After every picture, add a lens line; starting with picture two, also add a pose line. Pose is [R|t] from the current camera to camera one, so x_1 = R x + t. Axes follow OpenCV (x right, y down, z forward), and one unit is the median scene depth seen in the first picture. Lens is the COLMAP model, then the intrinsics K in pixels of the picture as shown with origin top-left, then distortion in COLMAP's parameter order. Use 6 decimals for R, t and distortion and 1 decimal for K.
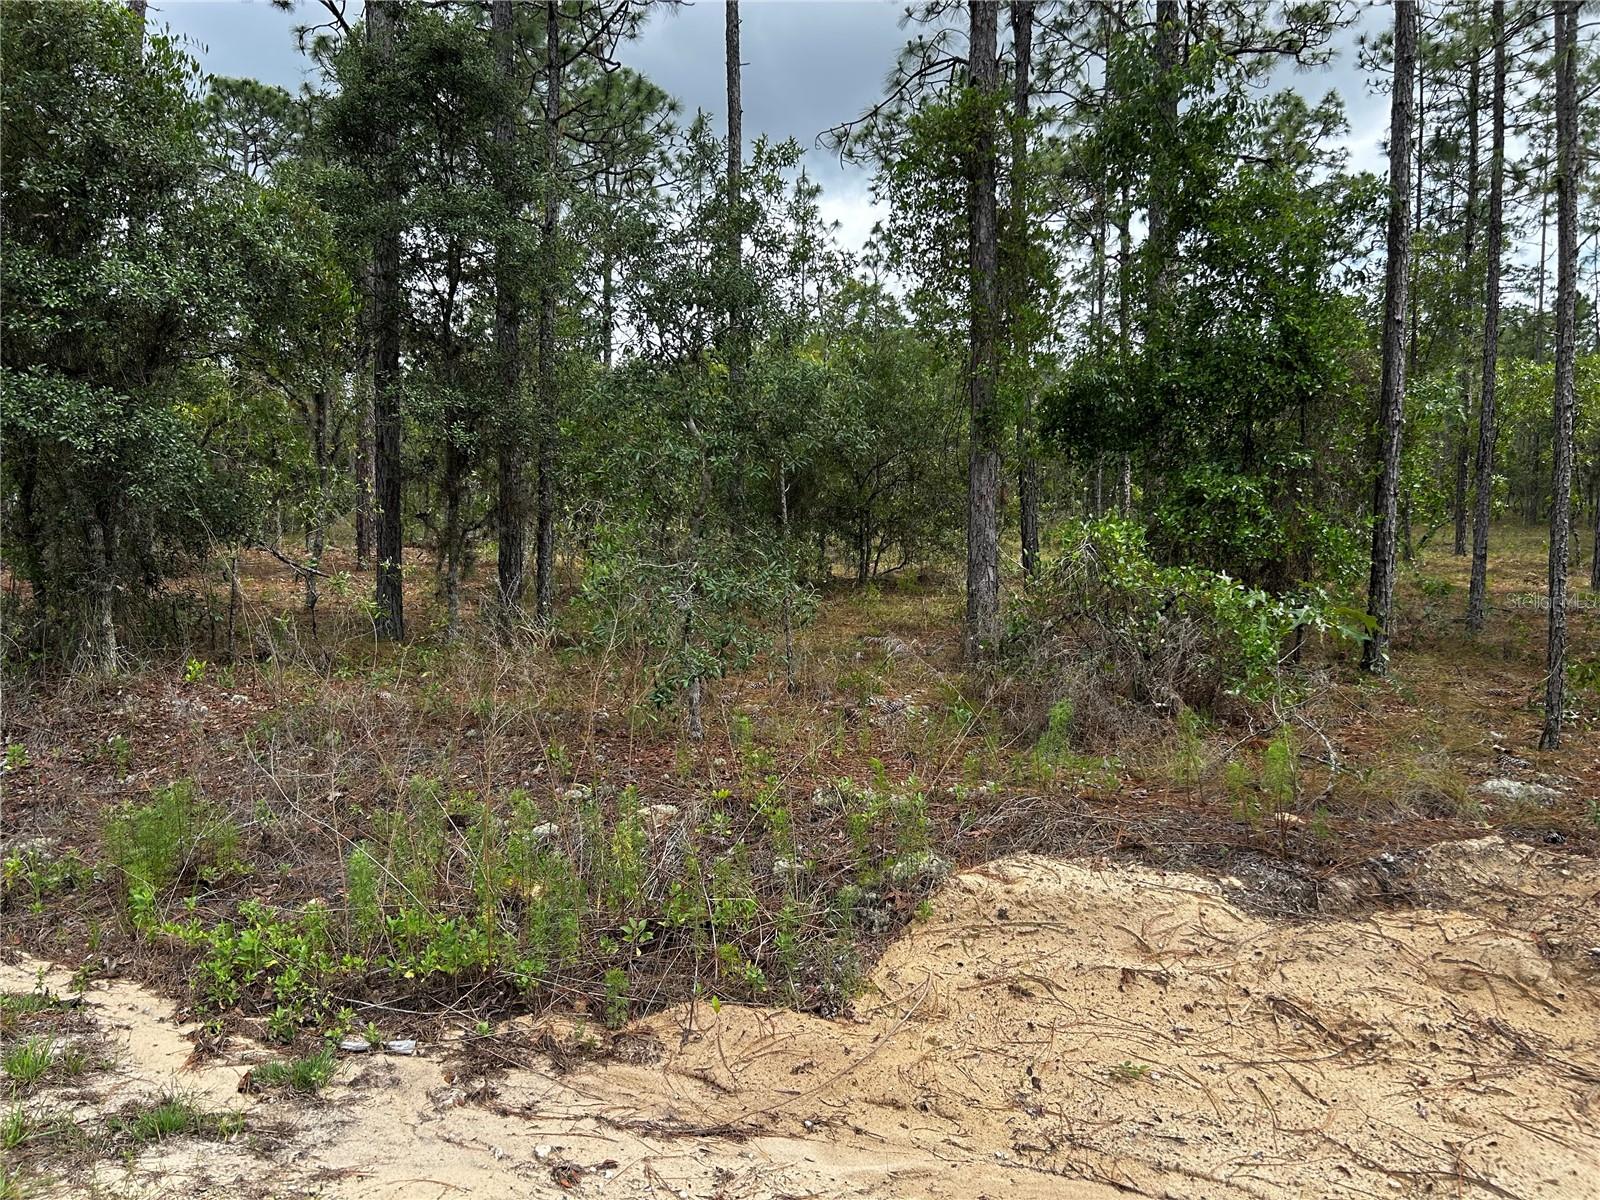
lens RADIAL K [[1220.5, 0, 798.5], [0, 1220.5, 620.7], [0, 0, 1]] dist [0.003536, -0.010615]
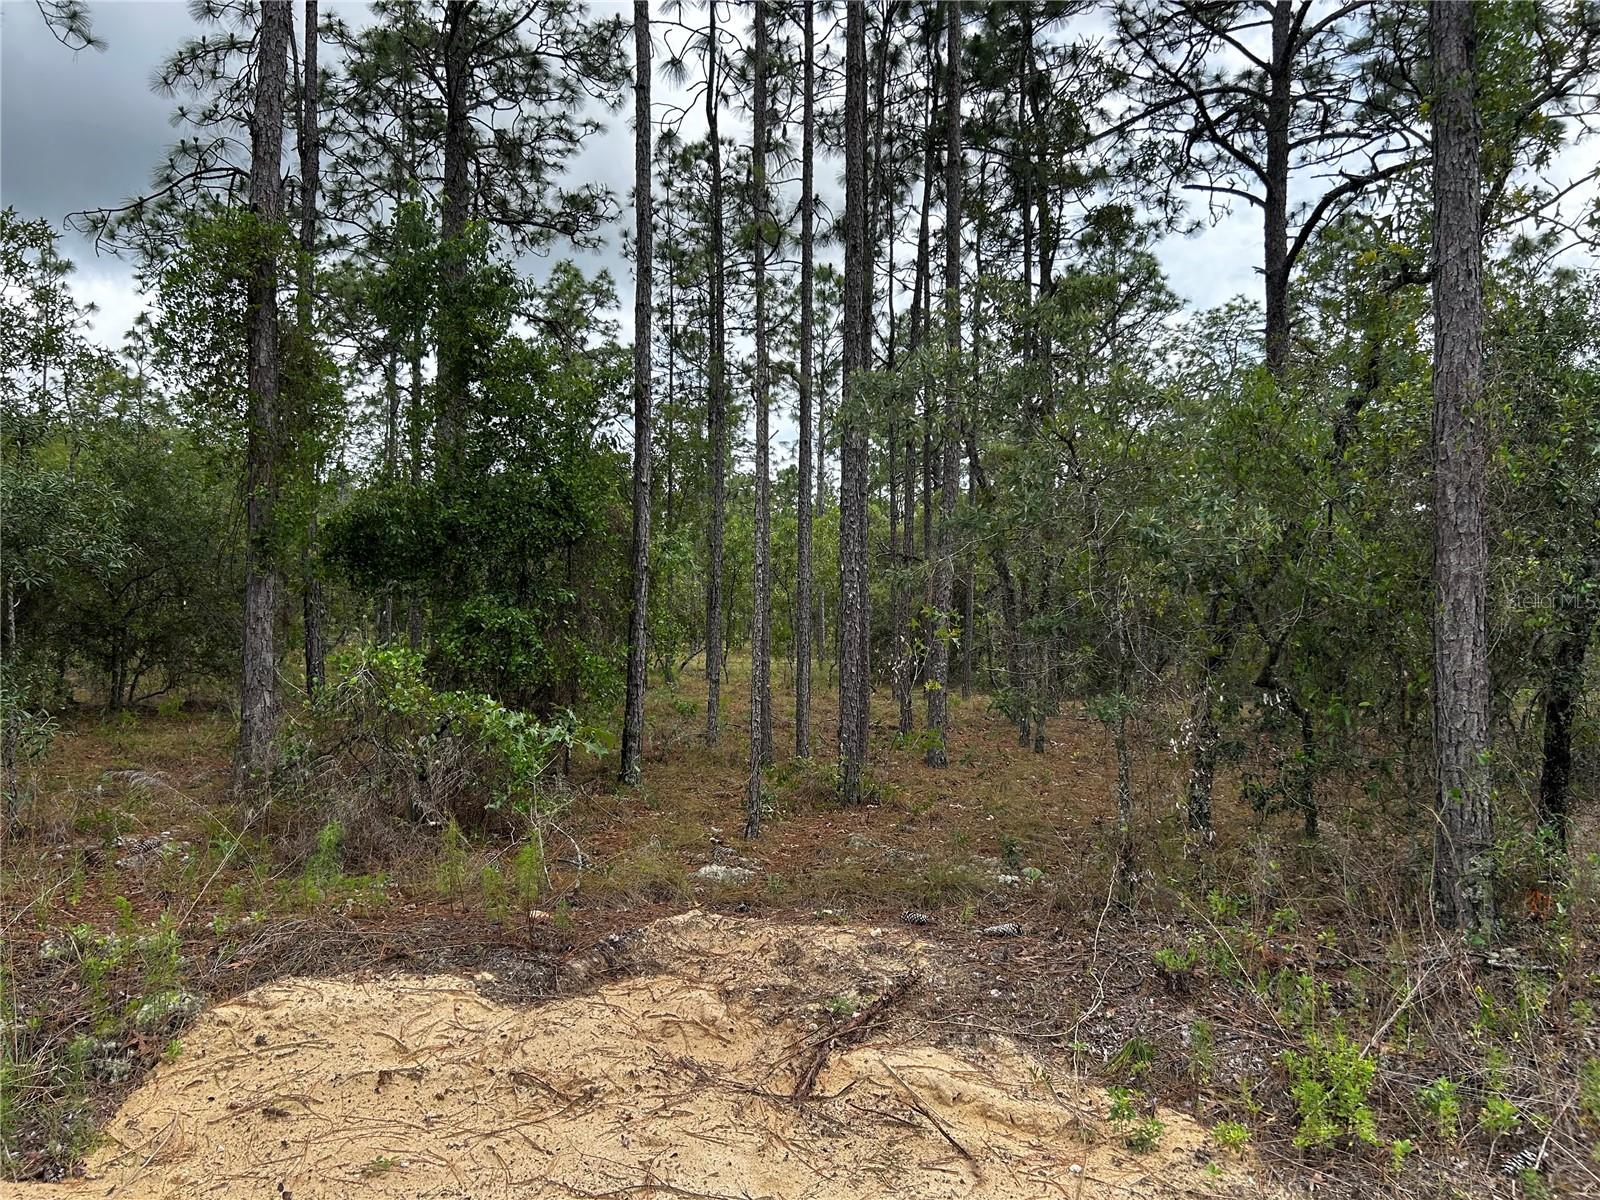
lens RADIAL K [[1202.2, 0, 797.8], [0, 1202.2, 613.0], [0, 0, 1]] dist [0.026932, -0.024225]
pose [[0.844198, 0.031893, 0.535081, -0.002779], [0.026026, 0.994612, -0.100344, 0.002279], [-0.535399, 0.098636, 0.838820, -0.103821]]
